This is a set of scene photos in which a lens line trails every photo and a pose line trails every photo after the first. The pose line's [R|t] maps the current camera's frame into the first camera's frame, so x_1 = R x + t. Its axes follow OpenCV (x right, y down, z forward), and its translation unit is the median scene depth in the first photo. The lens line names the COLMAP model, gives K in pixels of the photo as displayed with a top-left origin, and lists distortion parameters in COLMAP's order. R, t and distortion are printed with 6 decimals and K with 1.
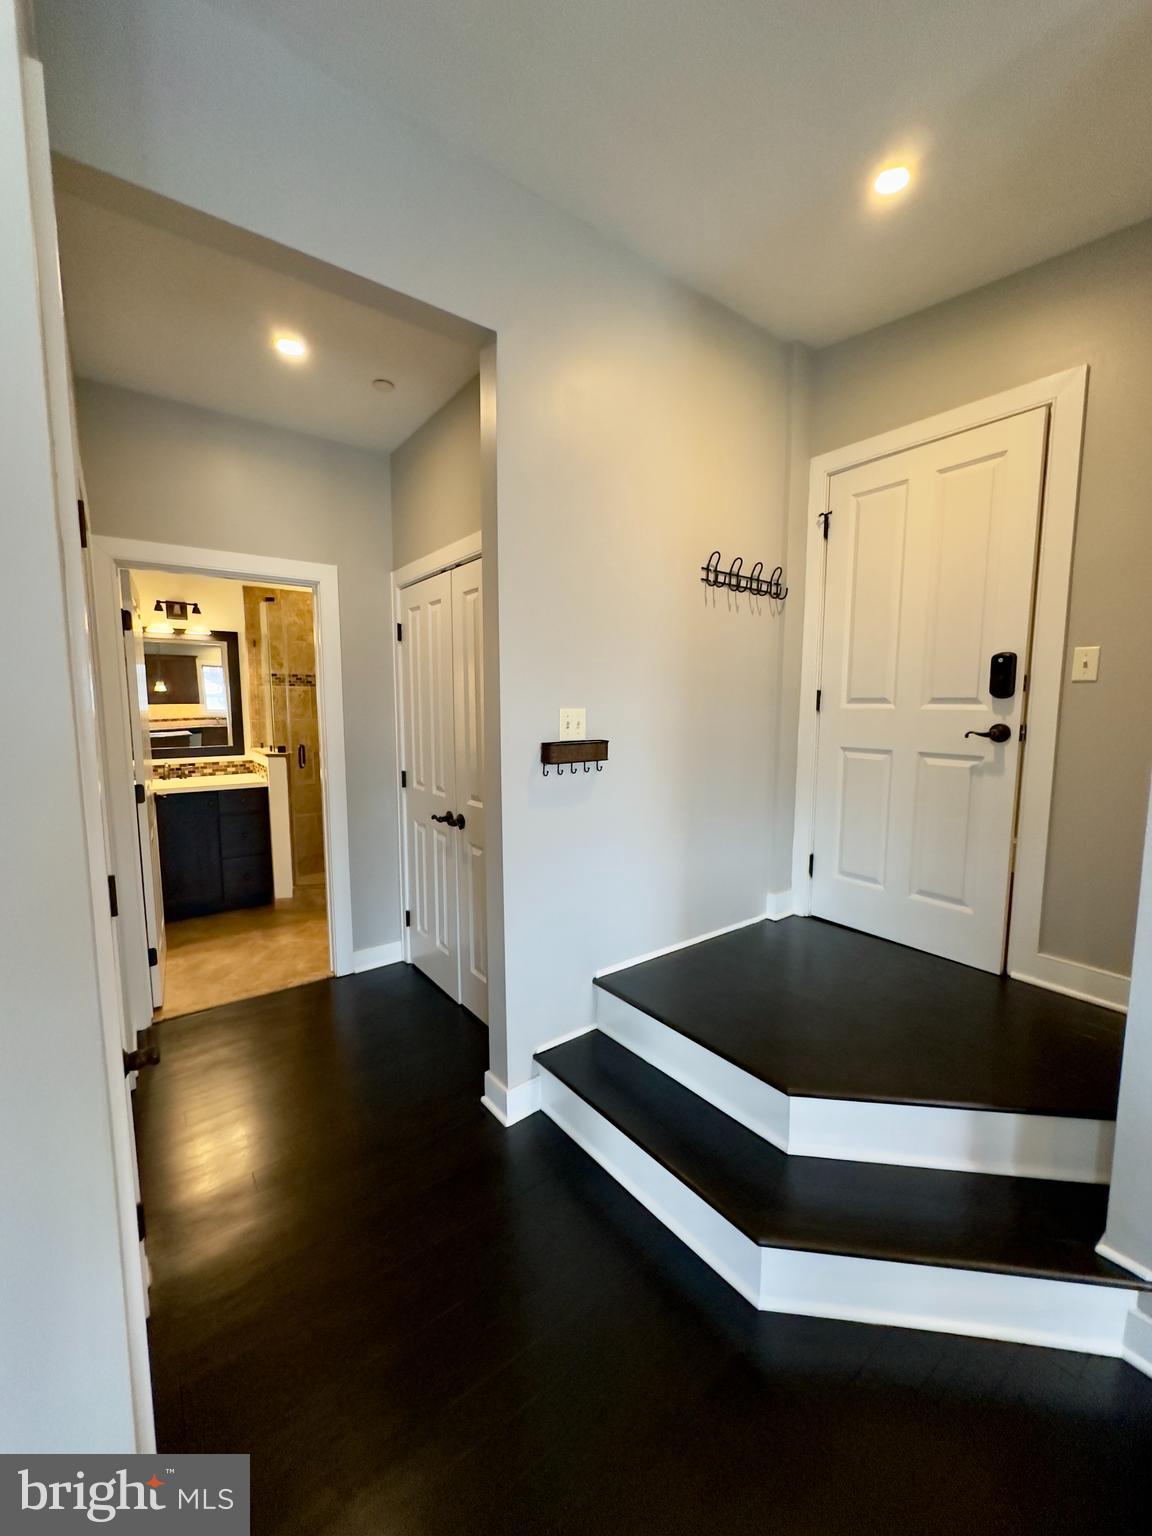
lens RADIAL K [[611.0, 0, 578.2], [0, 611.0, 767.6], [0, 0, 1]] dist [-0.001204, 0.000208]
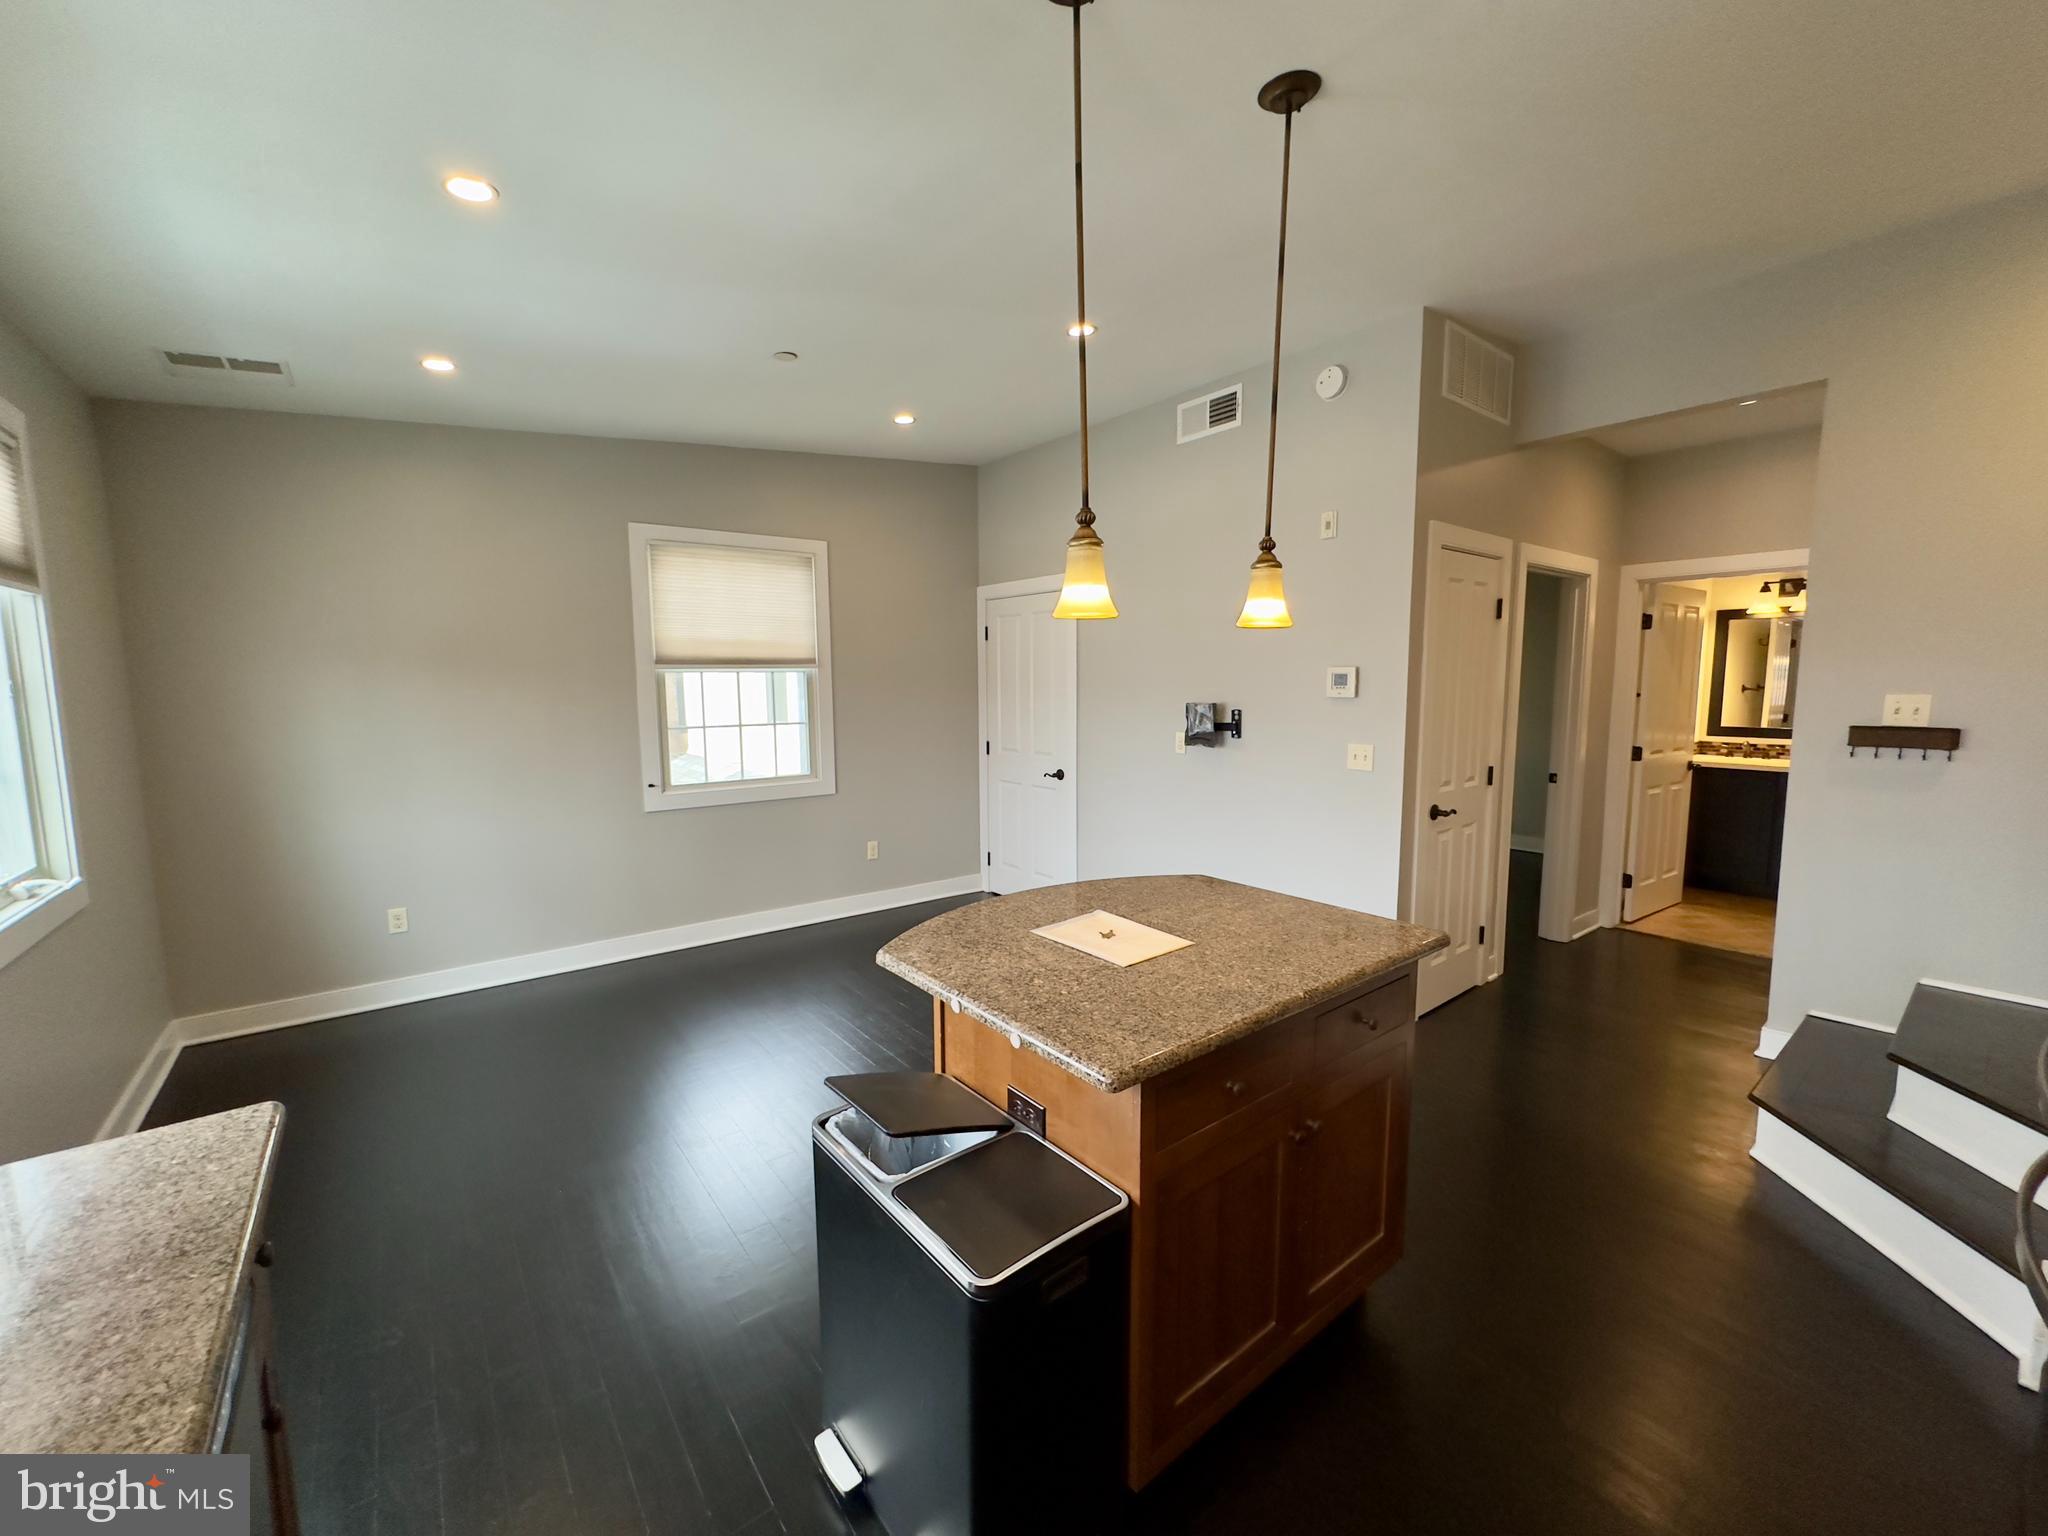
lens RADIAL K [[814.6, 0, 1020.8], [0, 814.6, 762.9], [0, 0, 1]] dist [-0.001204, 0.000208]
pose [[0.023968, 0.100344, -0.994664, 0.720728], [-0.099746, 0.990225, 0.097492, 0.016767], [0.994724, 0.096877, 0.033742, -0.270510]]
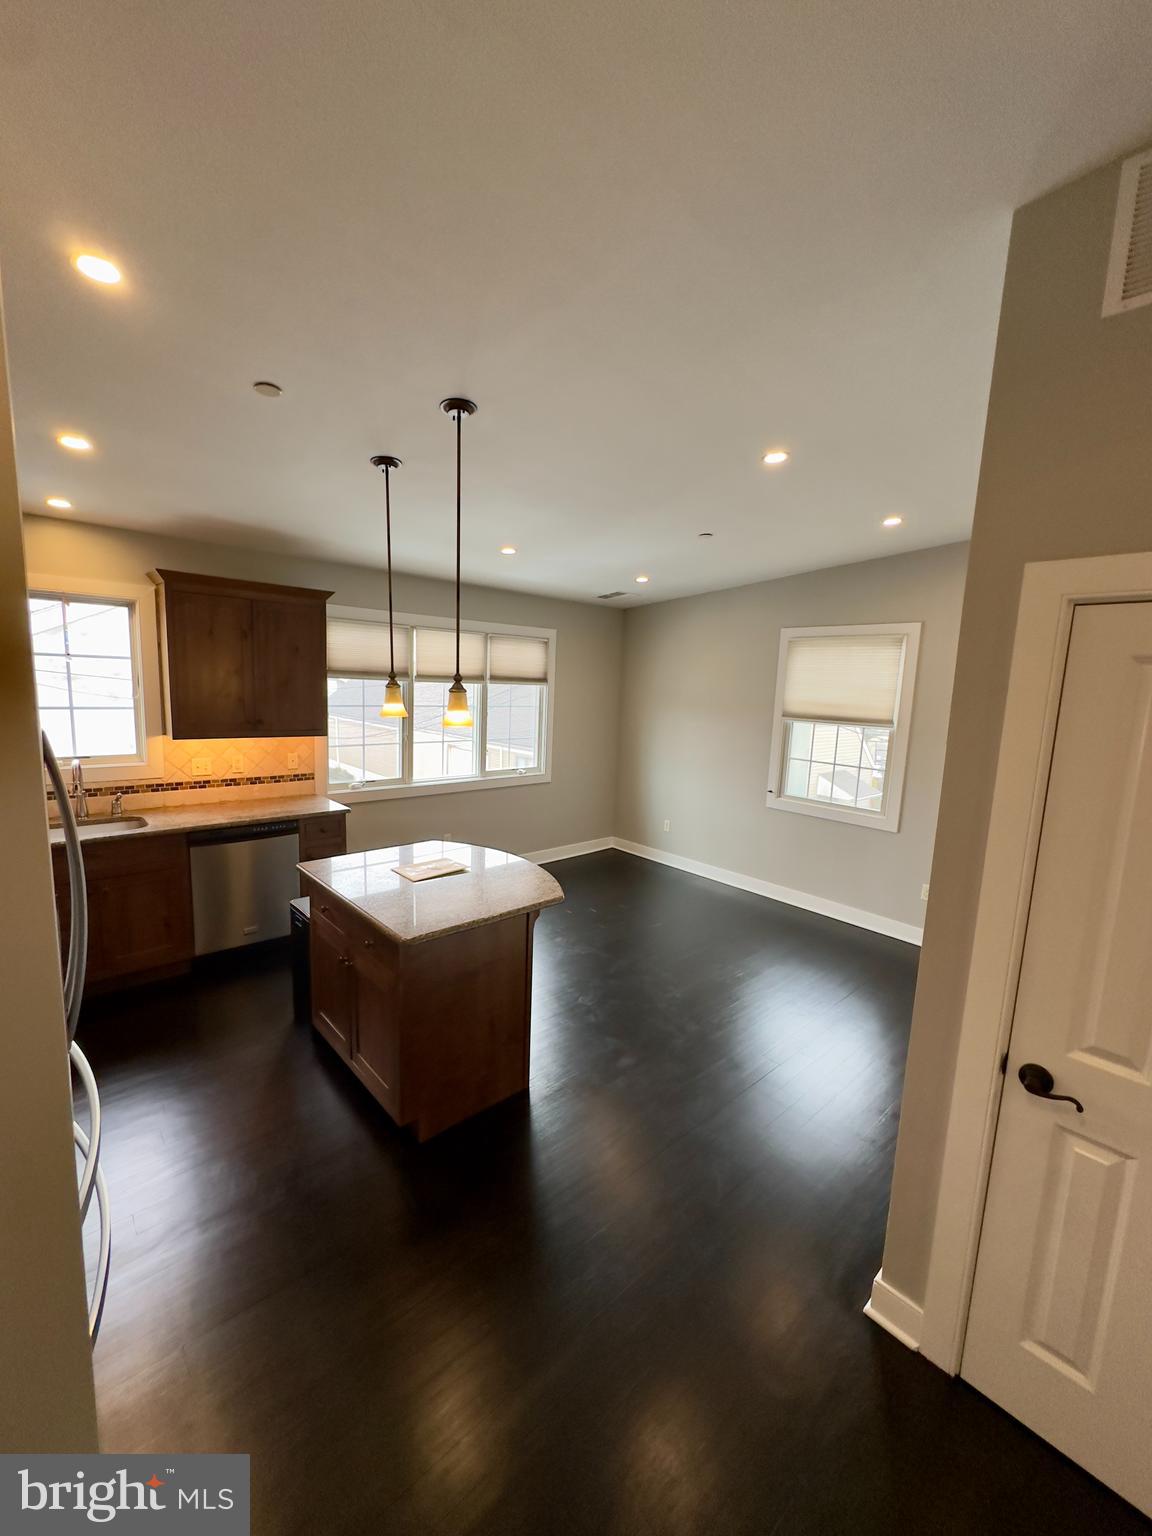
lens RADIAL K [[611.0, 0, 569.1], [0, 611.0, 766.7], [0, 0, 1]] dist [-0.001204, 0.000208]
pose [[-0.994672, -0.028258, -0.099144, 0.164025], [-0.051637, 0.968929, 0.241887, -0.153008], [0.089228, 0.245718, -0.965226, 0.531132]]
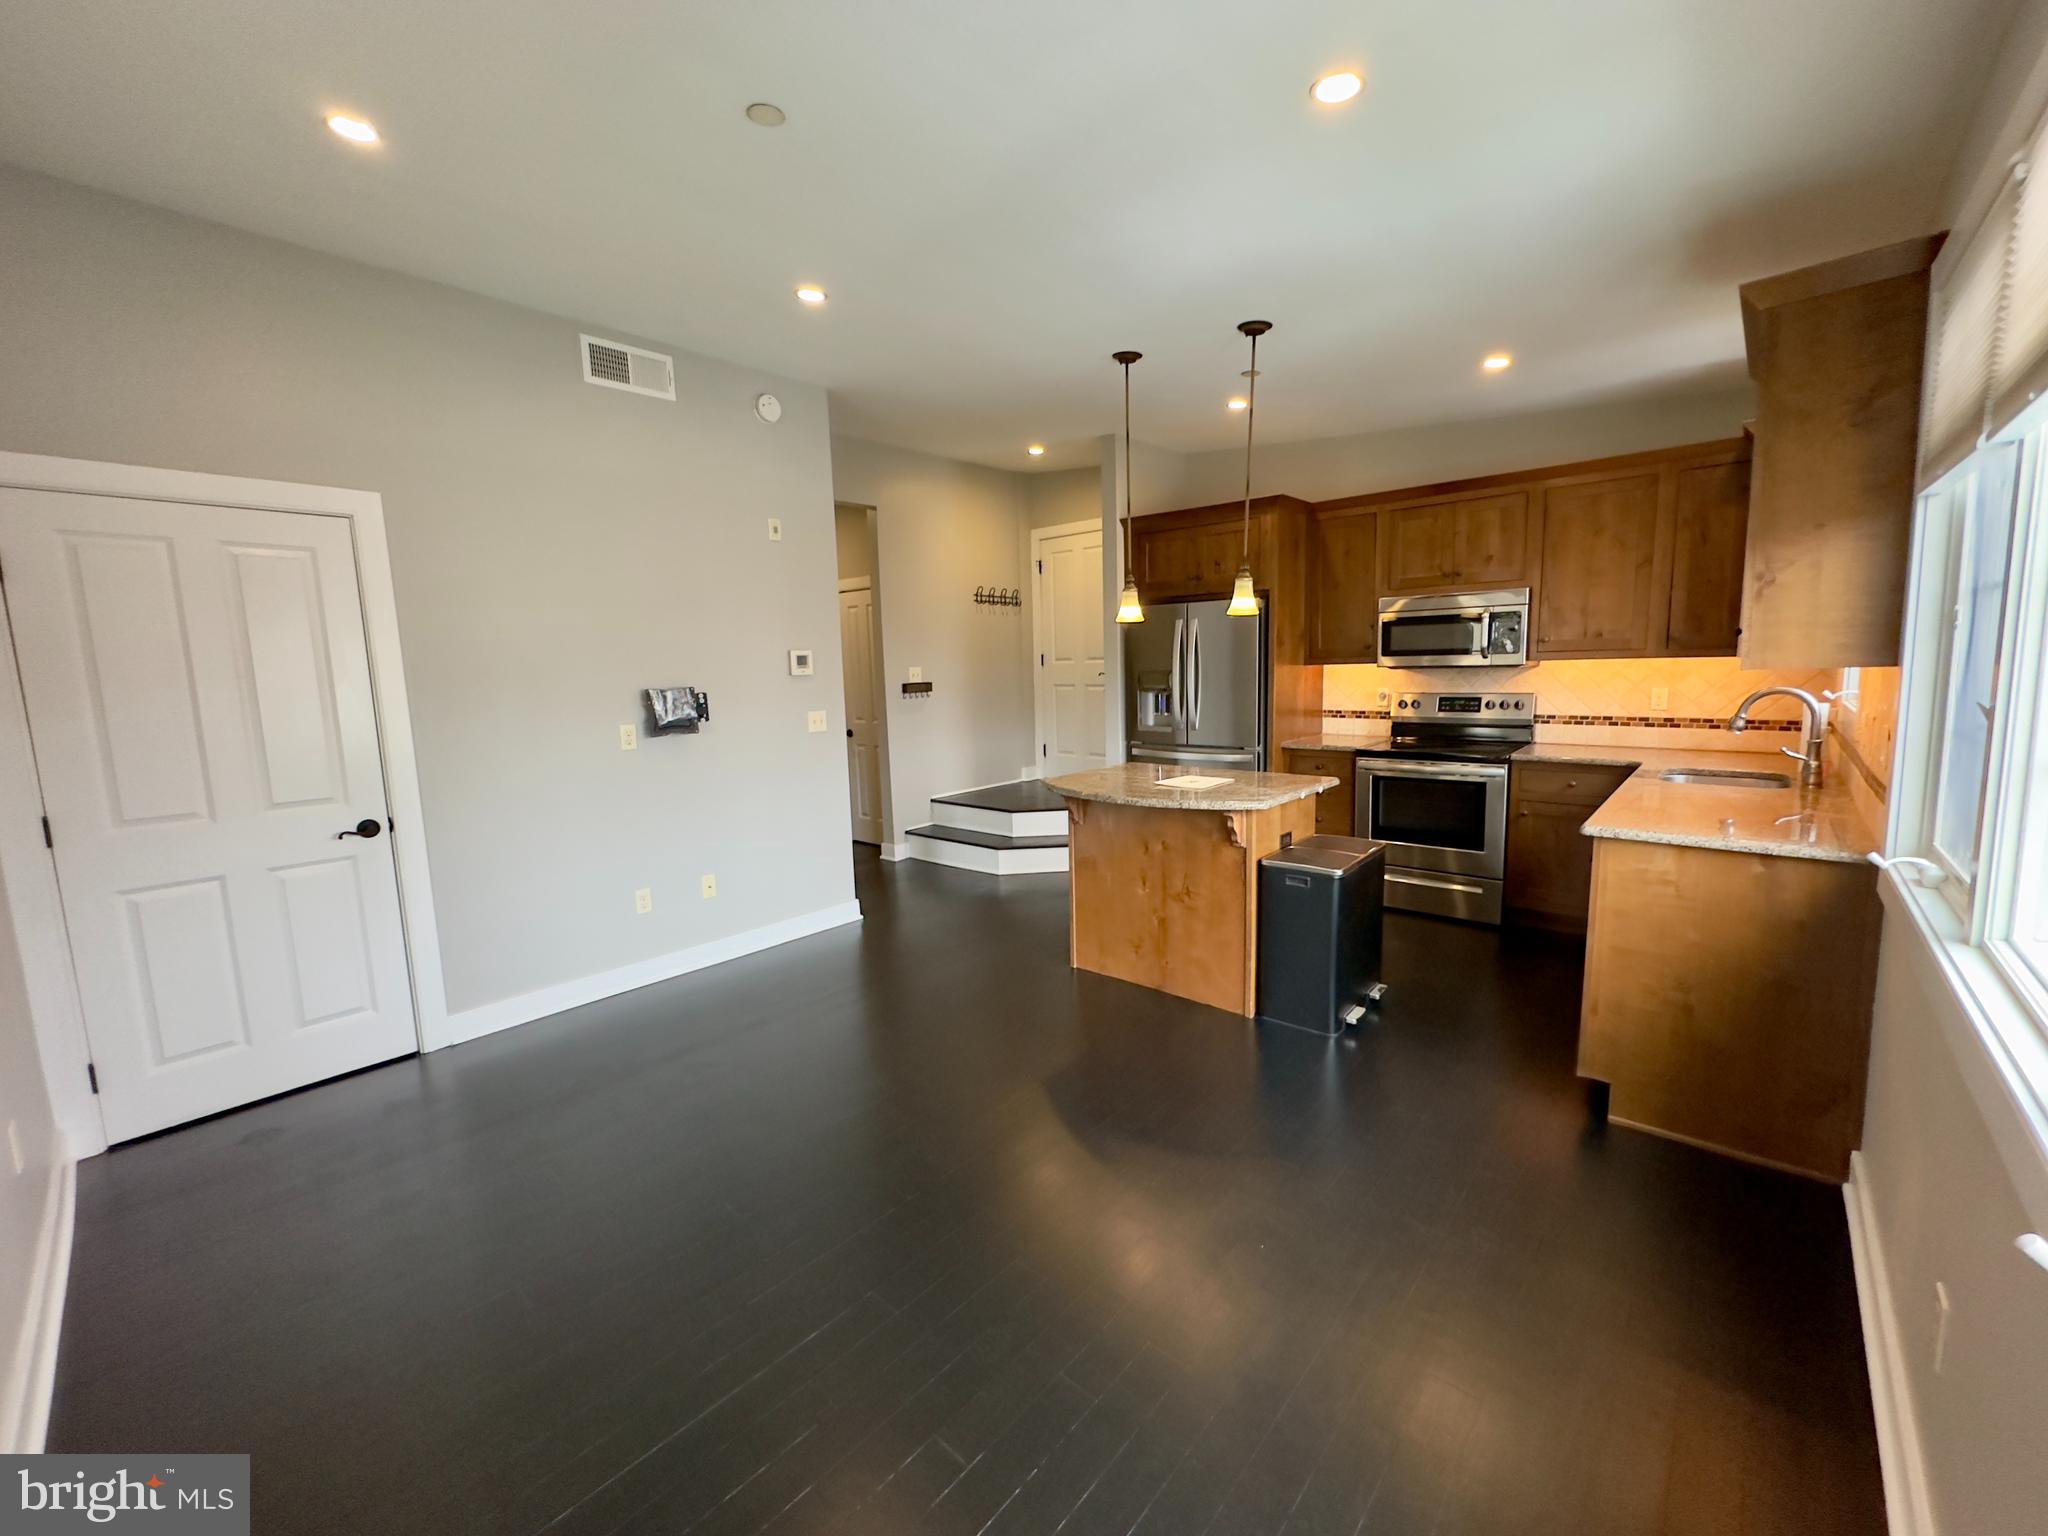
lens RADIAL K [[814.6, 0, 1032.5], [0, 814.6, 765.1], [0, 0, 1]] dist [-0.001204, 0.000208]
pose [[0.979009, -0.054466, 0.196404, -0.103493], [0.050751, 0.998425, 0.023898, 0.110212], [-0.197396, -0.013429, 0.980232, -1.054395]]
